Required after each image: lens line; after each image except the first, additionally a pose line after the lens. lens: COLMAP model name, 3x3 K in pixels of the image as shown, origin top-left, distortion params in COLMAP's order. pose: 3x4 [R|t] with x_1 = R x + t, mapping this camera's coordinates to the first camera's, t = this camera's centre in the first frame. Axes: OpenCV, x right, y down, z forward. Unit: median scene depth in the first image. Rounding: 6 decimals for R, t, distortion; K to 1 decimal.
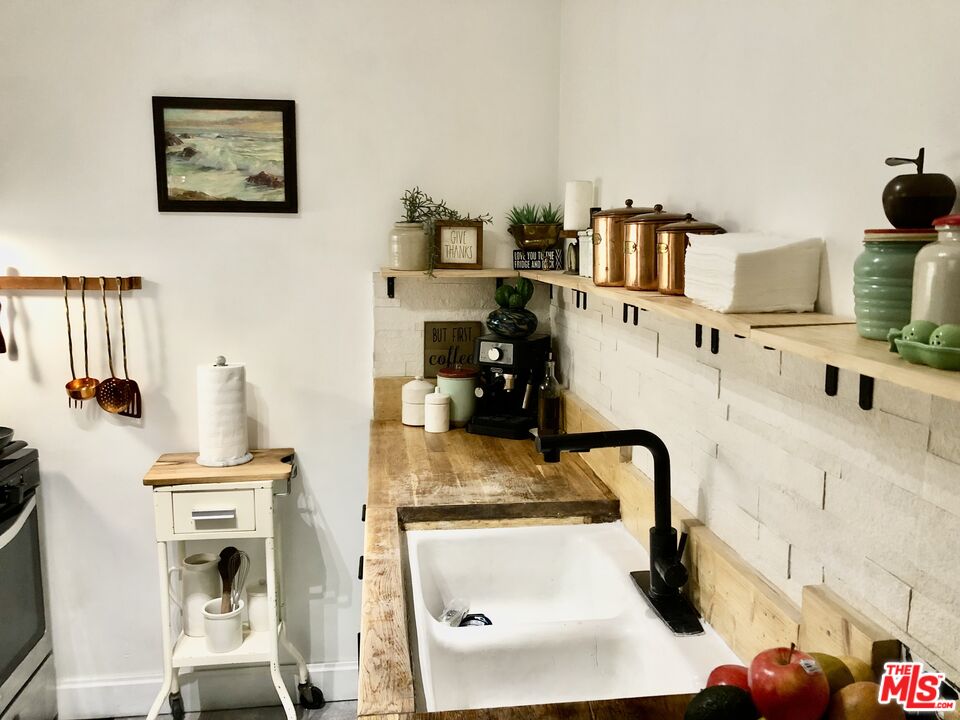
lens RADIAL K [[812.4, 0, 480.4], [0, 812.4, 357.3], [0, 0, 1]] dist [0.020968, 0.015230]
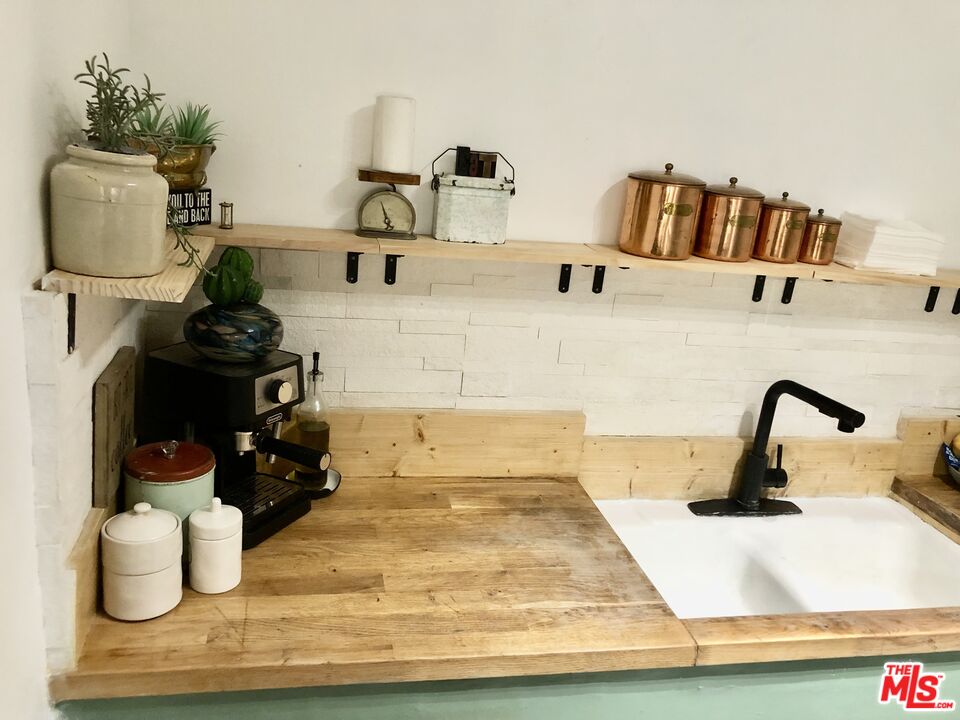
lens RADIAL K [[812.4, 0, 465.0], [0, 812.4, 341.6], [0, 0, 1]] dist [0.020968, 0.015230]
pose [[-0.069630, -0.274183, 0.959154, -0.883178], [0.051874, 0.959191, 0.277959, -0.316730], [-0.996223, 0.069110, -0.052565, 1.520941]]
